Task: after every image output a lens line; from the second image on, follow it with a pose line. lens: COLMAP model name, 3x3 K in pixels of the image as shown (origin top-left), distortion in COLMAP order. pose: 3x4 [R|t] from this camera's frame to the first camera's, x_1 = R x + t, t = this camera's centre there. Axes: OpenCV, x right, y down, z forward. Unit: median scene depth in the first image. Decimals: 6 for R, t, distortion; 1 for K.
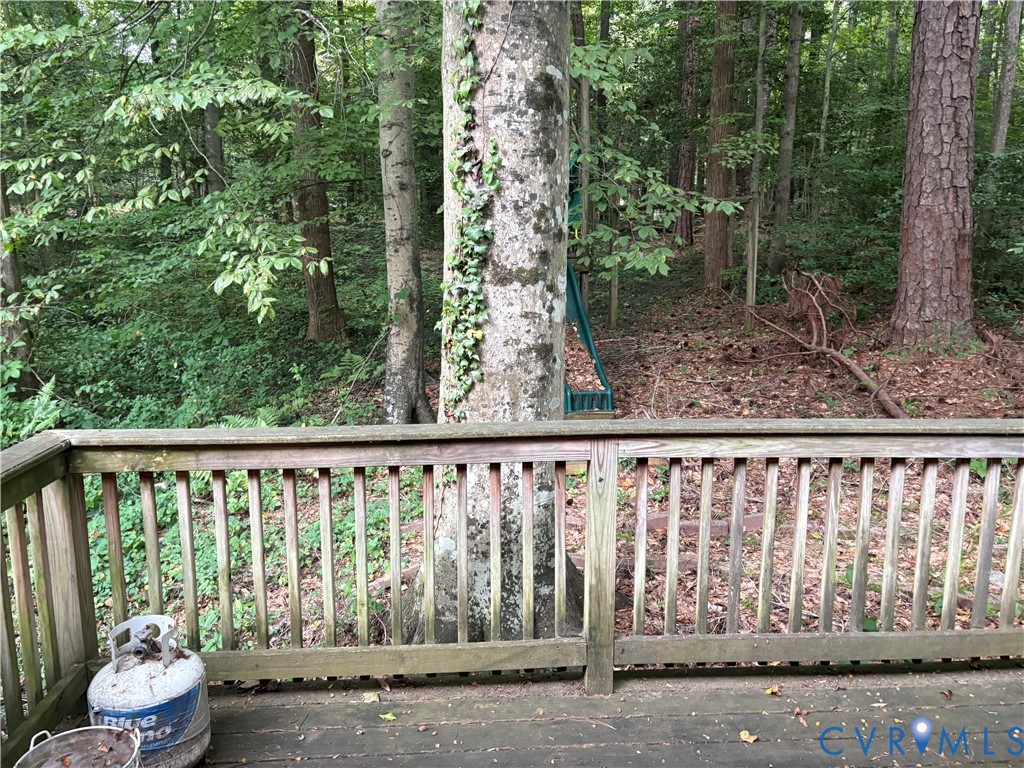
lens RADIAL K [[774.7, 0, 513.2], [0, 774.7, 389.1], [0, 0, 1]] dist [0.026369, -0.030310]
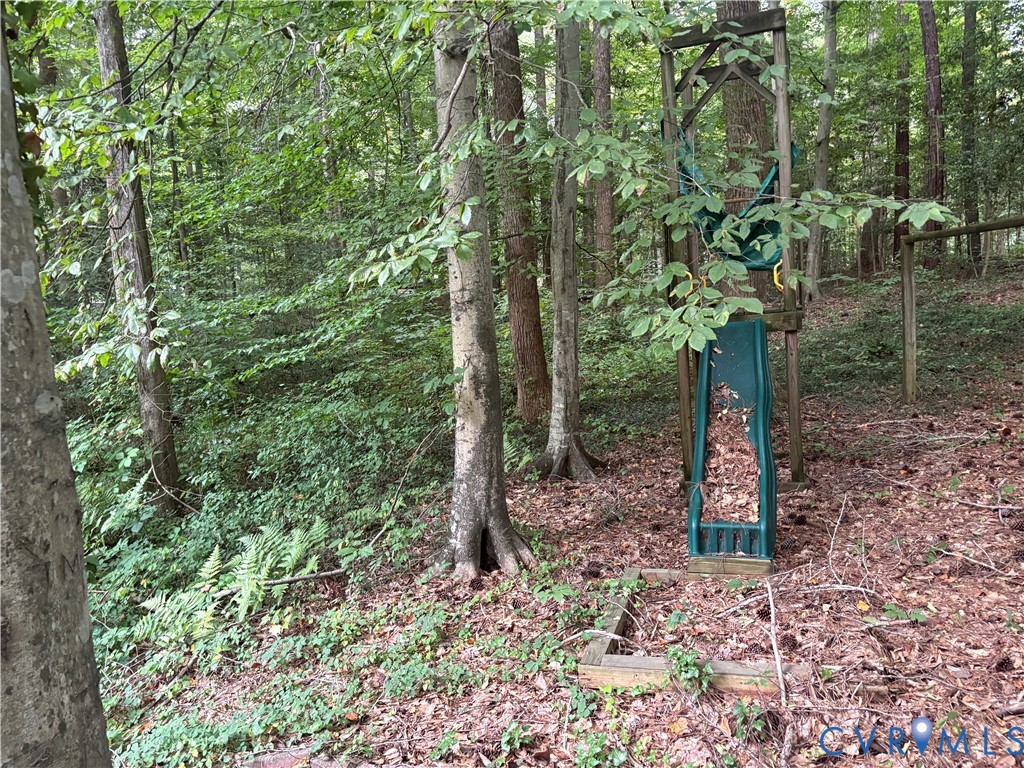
lens RADIAL K [[774.7, 0, 509.5], [0, 774.7, 375.2], [0, 0, 1]] dist [0.026369, -0.030310]
pose [[0.891427, -0.011265, -0.453024, 0.229760], [-0.029156, 0.996194, -0.082141, -0.060954], [0.452225, 0.086431, 0.887706, 0.348282]]
